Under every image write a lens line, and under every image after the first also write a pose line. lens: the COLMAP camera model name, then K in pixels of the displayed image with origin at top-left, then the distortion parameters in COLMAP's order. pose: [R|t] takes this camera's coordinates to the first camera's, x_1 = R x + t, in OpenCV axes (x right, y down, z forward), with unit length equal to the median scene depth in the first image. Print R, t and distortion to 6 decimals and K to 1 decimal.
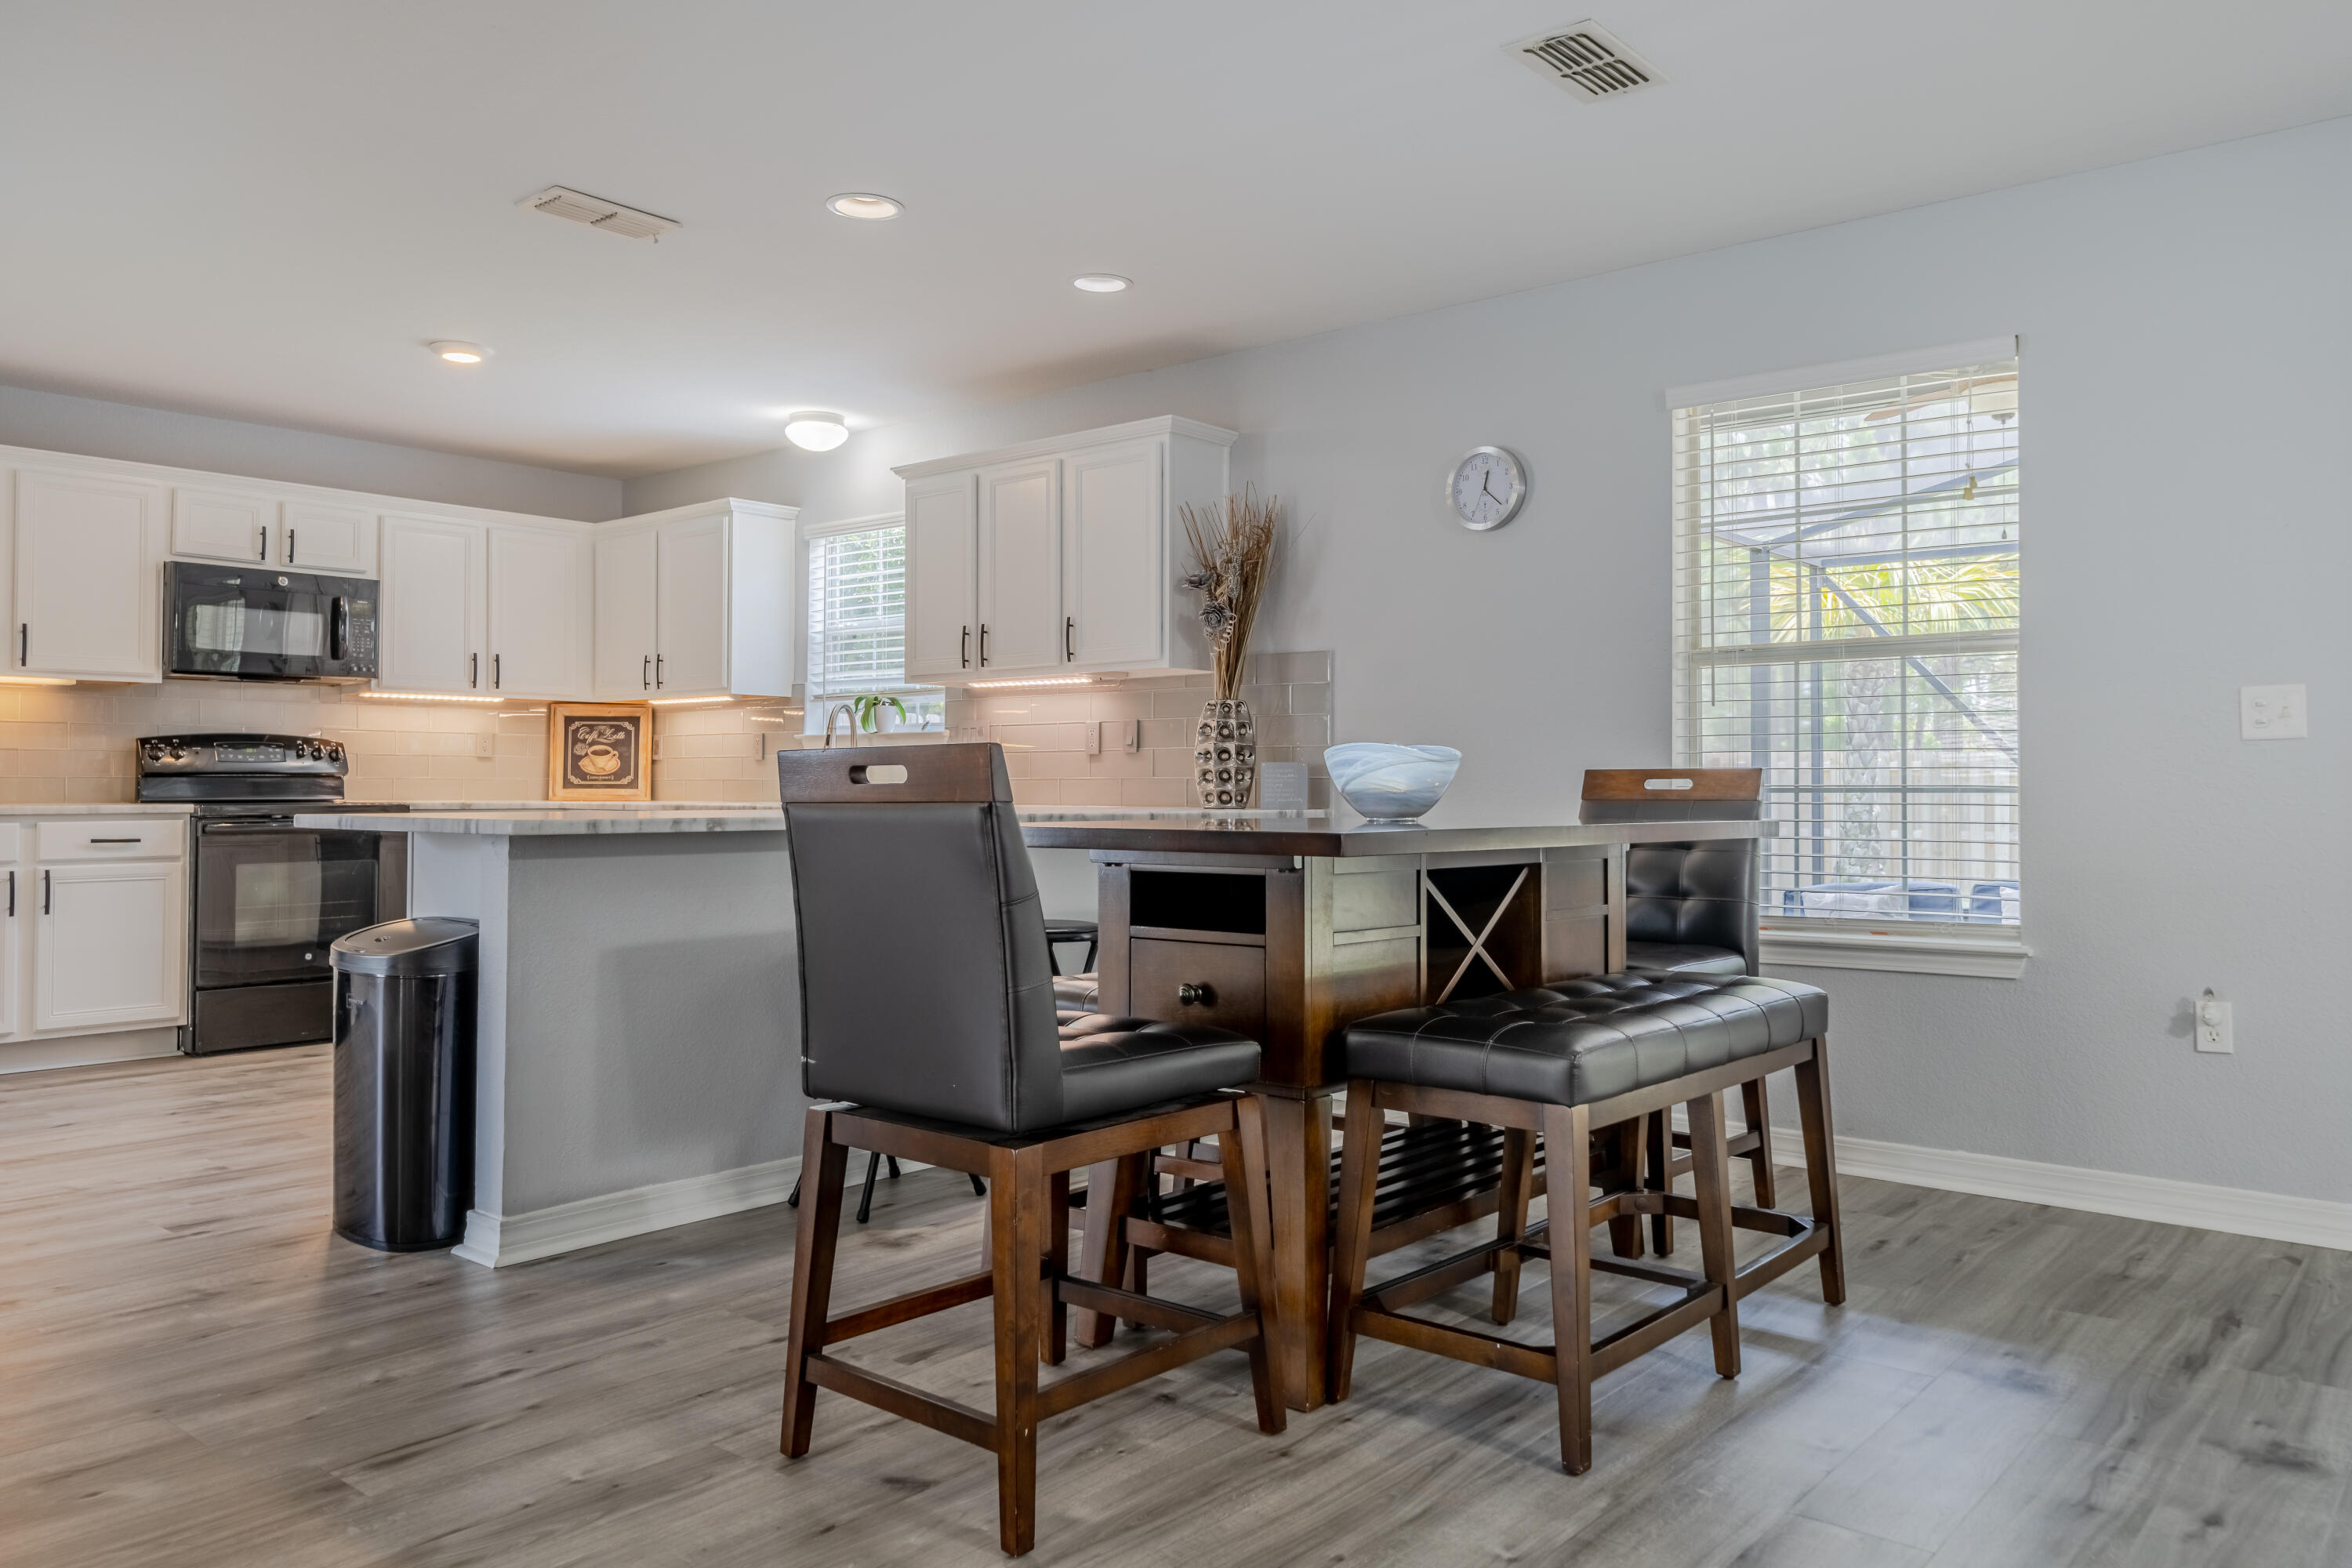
lens RADIAL K [[1655.5, 0, 1208.1], [0, 1655.5, 756.1], [0, 0, 1]] dist [0.006268, 0.002329]
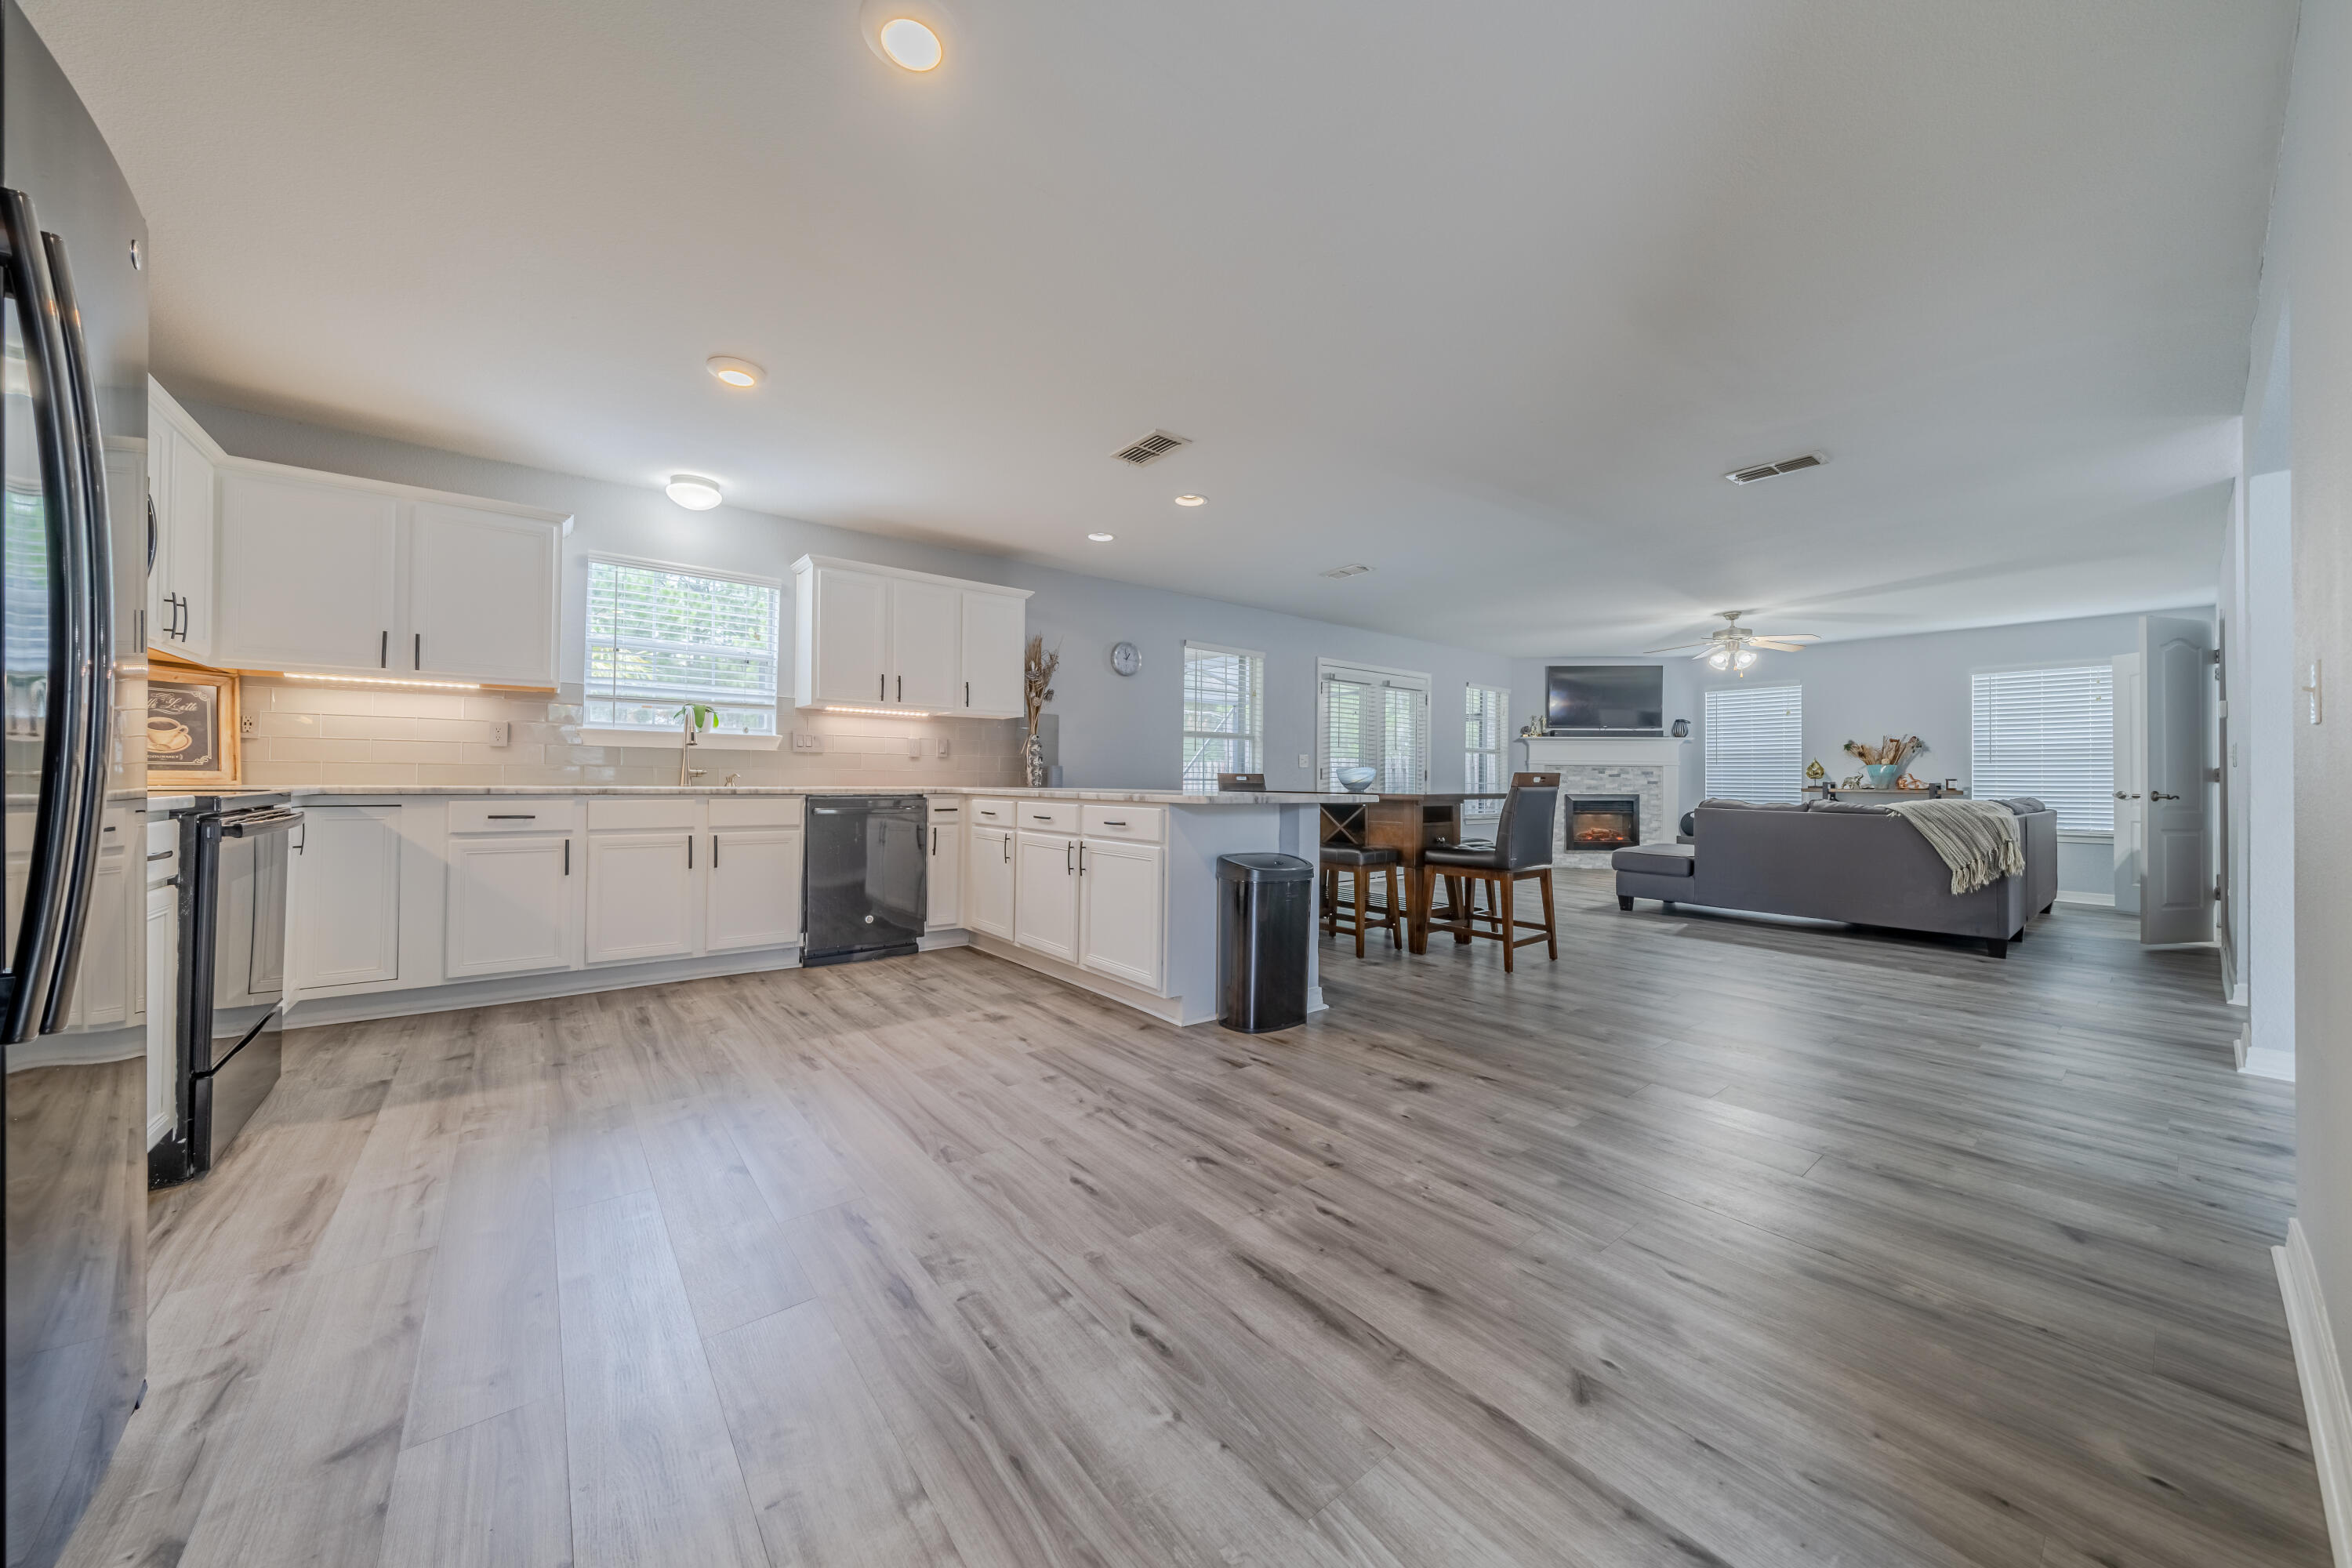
lens RADIAL K [[807.9, 0, 1164.5], [0, 807.9, 770.9], [0, 0, 1]] dist [-0.001749, -0.000063]
pose [[0.211470, 0.011426, 0.977318, -0.758869], [-0.028127, 0.999589, -0.005600, 0.009842], [-0.976980, -0.026305, 0.211705, 0.508939]]
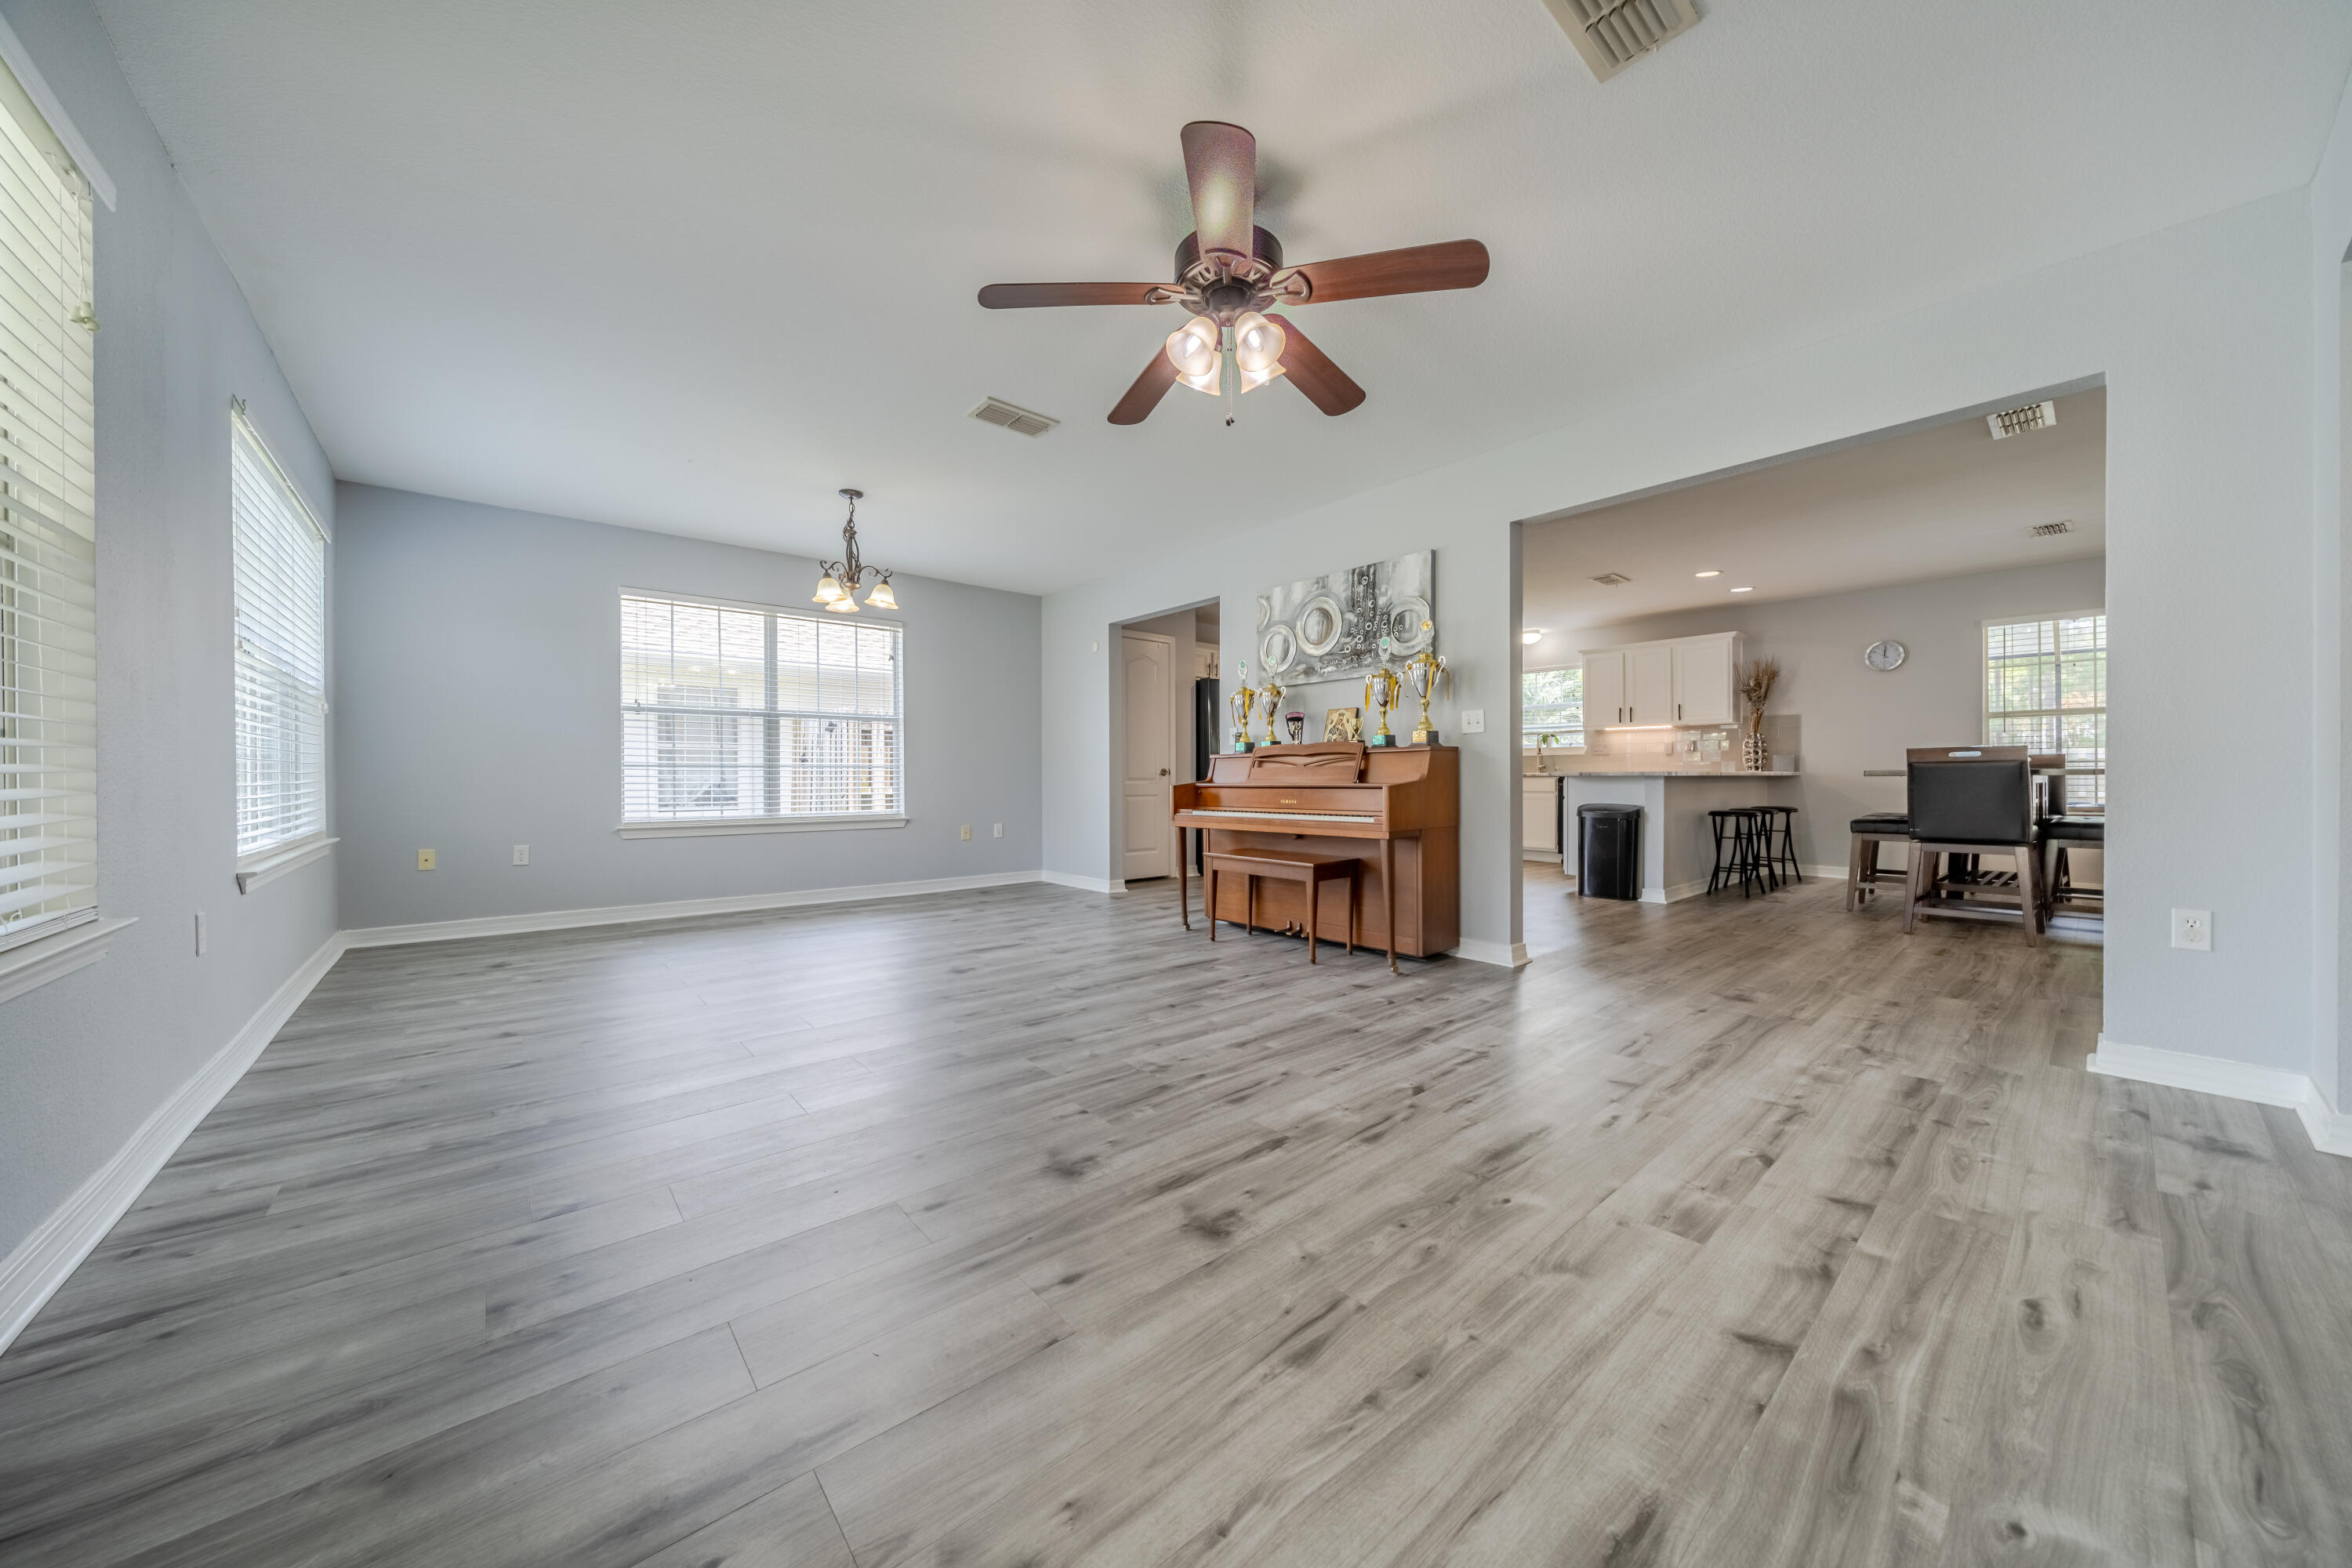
lens RADIAL K [[801.4, 0, 1169.5], [0, 801.4, 781.3], [0, 0, 1]] dist [-0.003080, 0.000048]
pose [[0.984757, -0.003960, -0.173889, -0.586343], [0.008155, 0.999693, 0.023417, 0.006008], [0.173743, -0.024479, 0.984487, -0.400557]]
